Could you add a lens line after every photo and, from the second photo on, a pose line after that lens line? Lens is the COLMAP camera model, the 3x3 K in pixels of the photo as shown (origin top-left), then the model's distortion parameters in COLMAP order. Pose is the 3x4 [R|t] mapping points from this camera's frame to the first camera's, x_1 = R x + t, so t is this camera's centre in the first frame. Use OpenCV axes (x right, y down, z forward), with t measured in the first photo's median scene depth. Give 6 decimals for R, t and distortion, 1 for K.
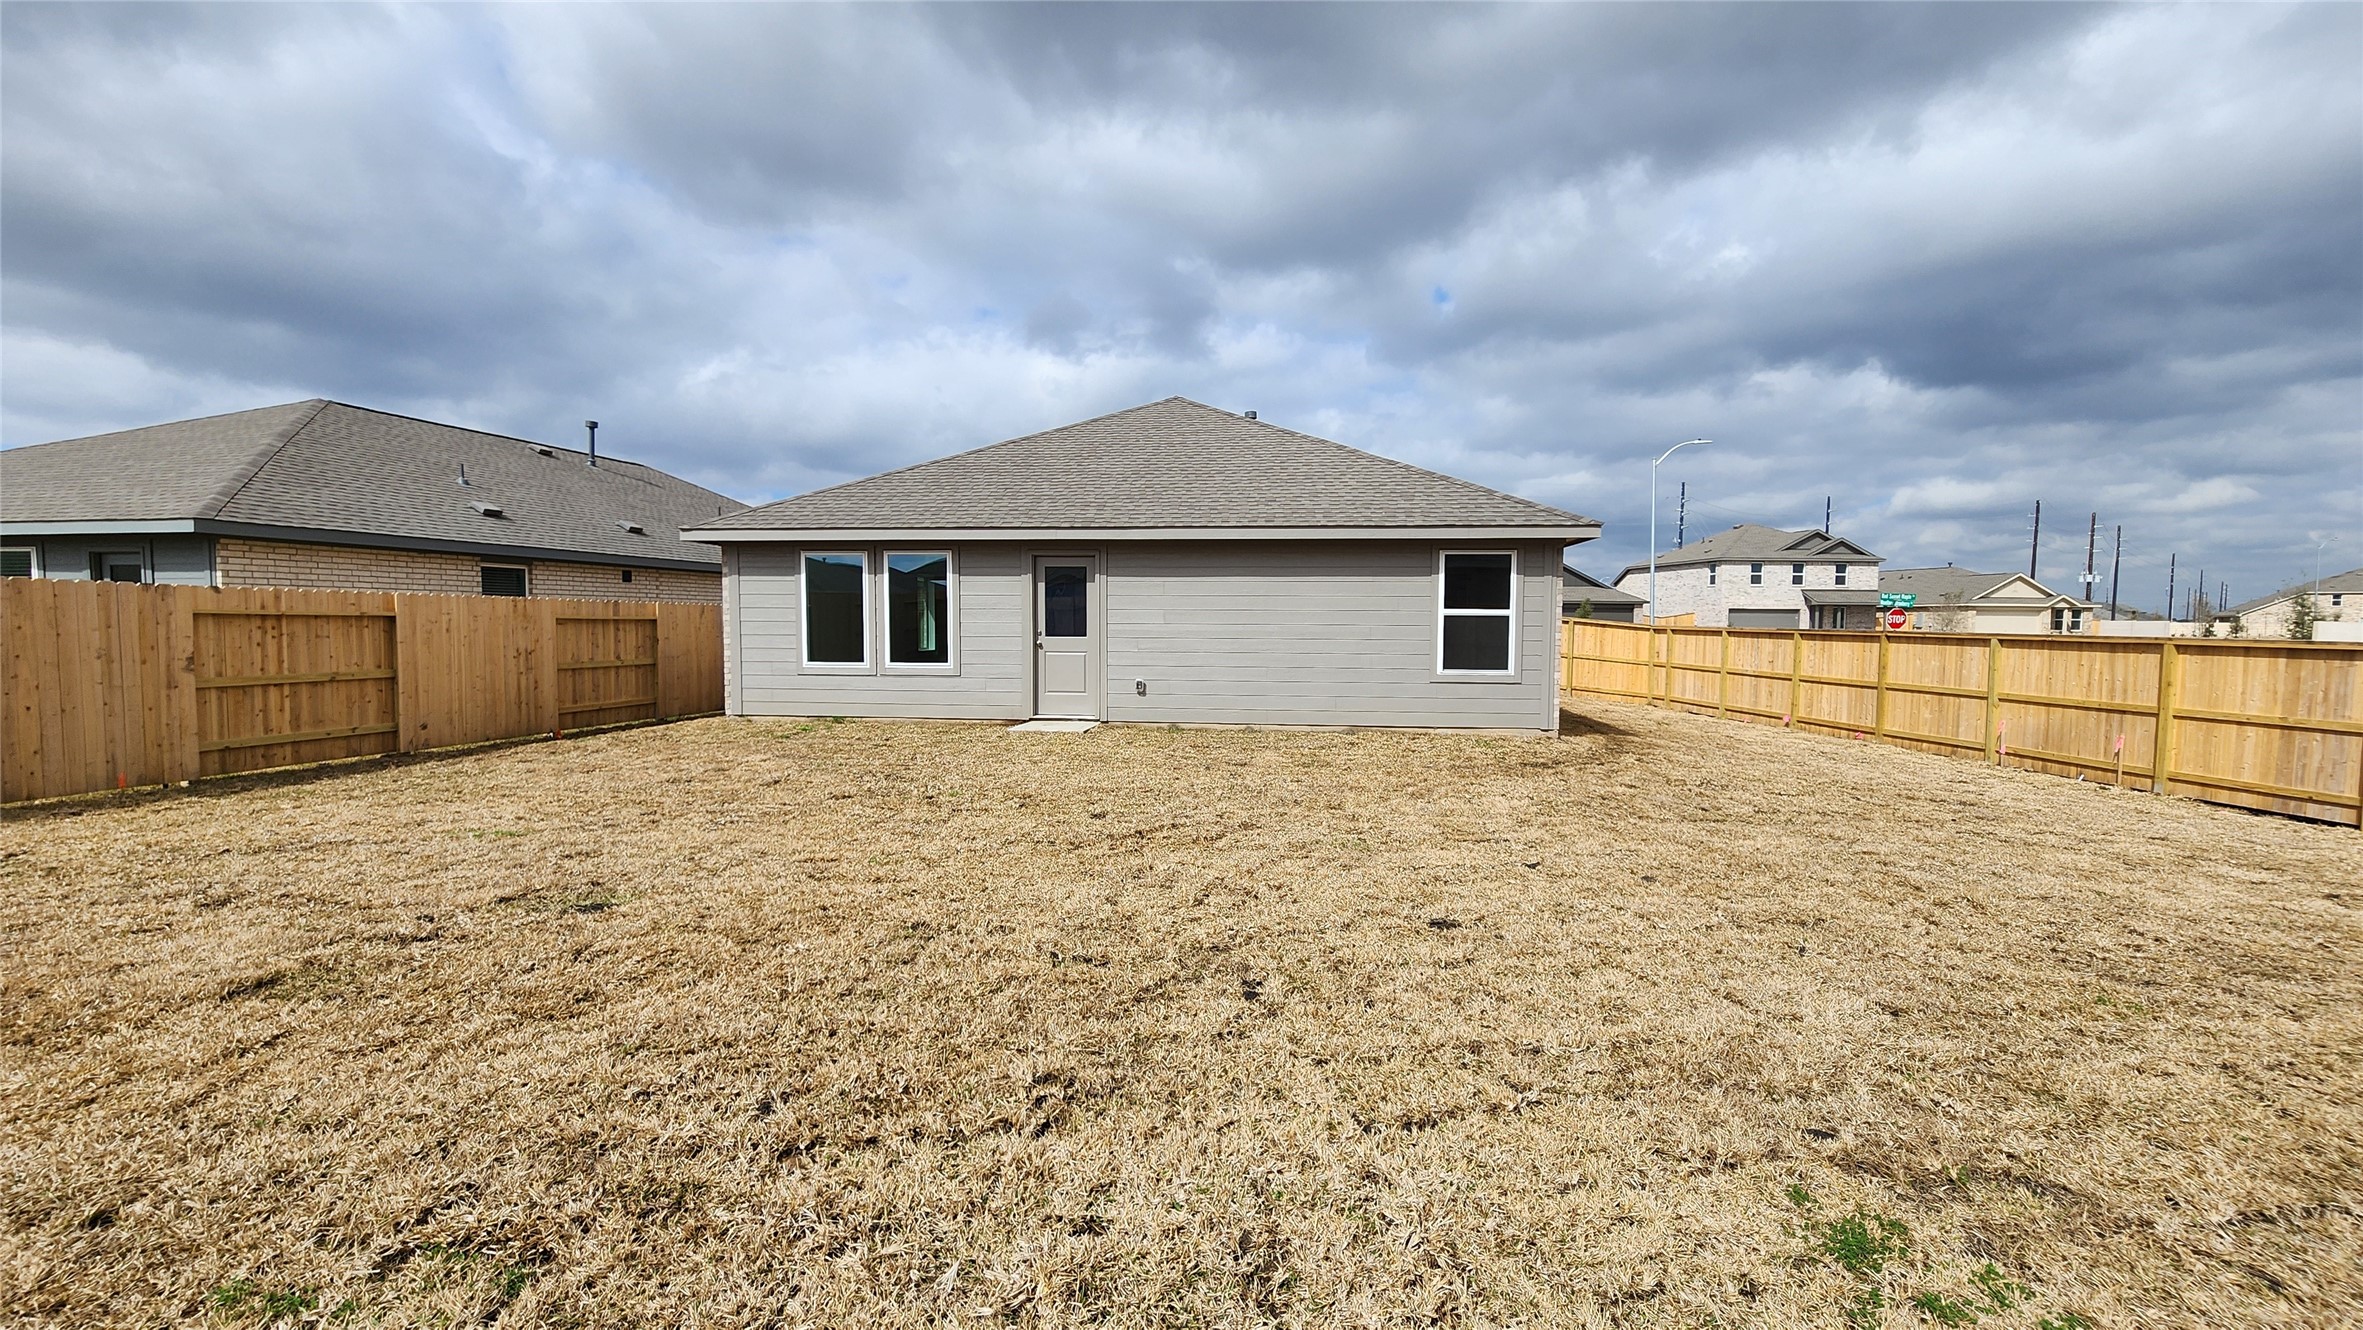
lens RADIAL K [[977.7, 0, 1199.7], [0, 977.7, 673.0], [0, 0, 1]] dist [-0.003814, -0.000058]
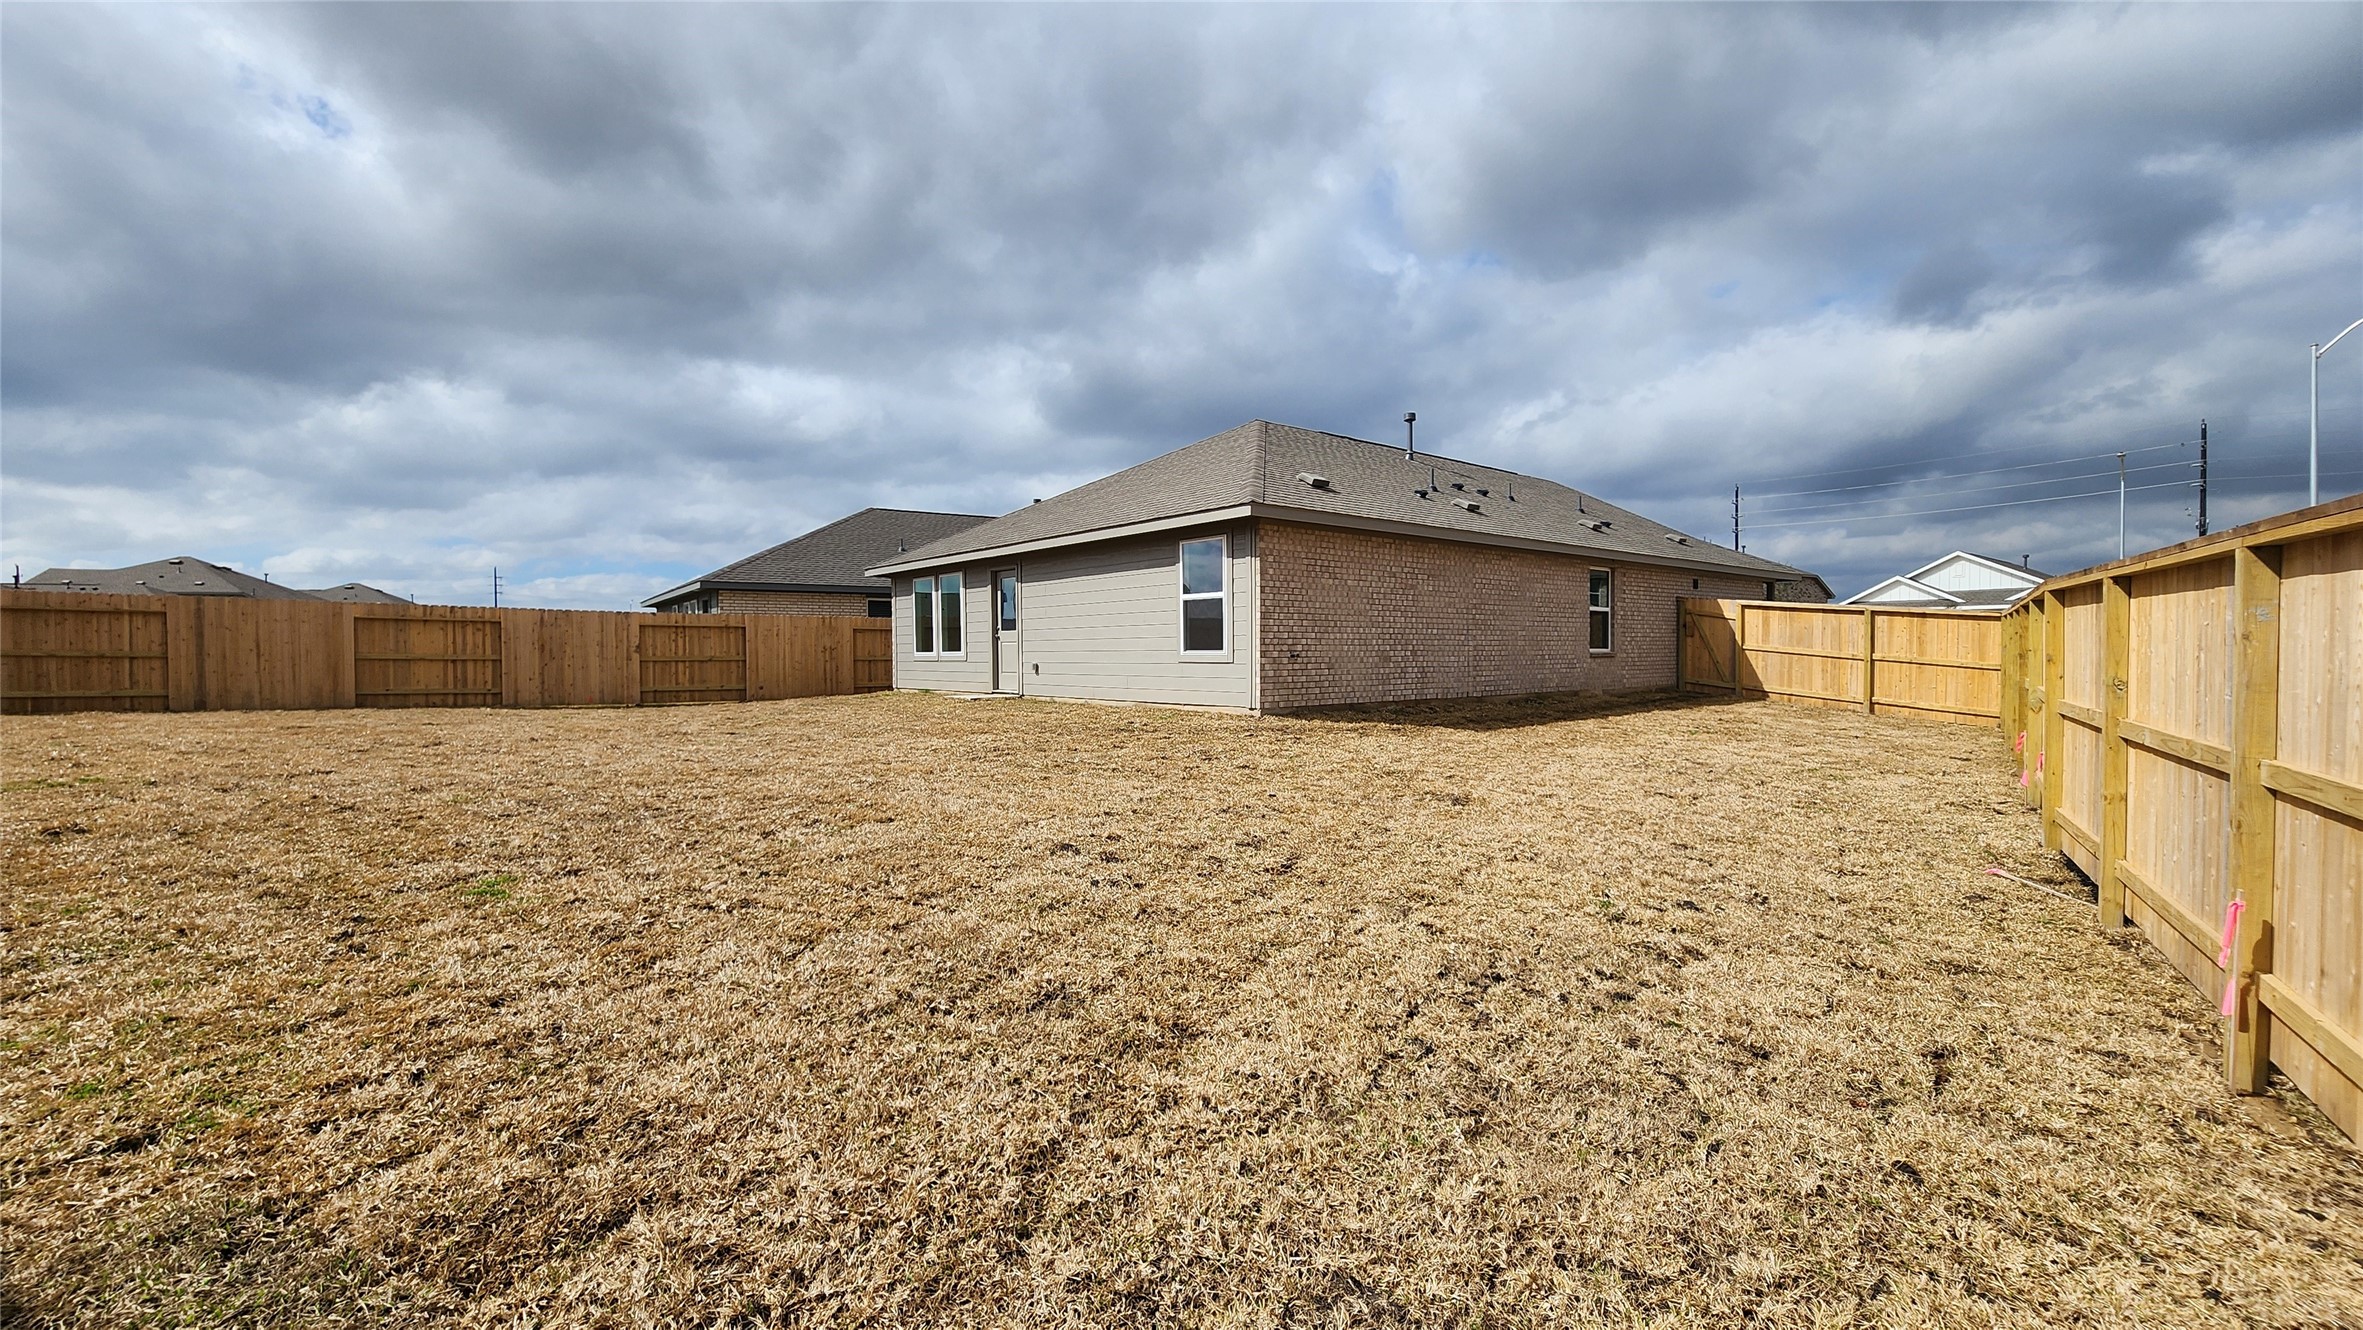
lens RADIAL K [[977.7, 0, 1199.7], [0, 977.7, 673.0], [0, 0, 1]] dist [-0.003814, -0.000058]
pose [[0.729263, 0.003750, -0.684223, 1.006315], [-0.026615, 0.999384, -0.022889, 0.045492], [0.683715, 0.034902, 0.728914, 0.225071]]
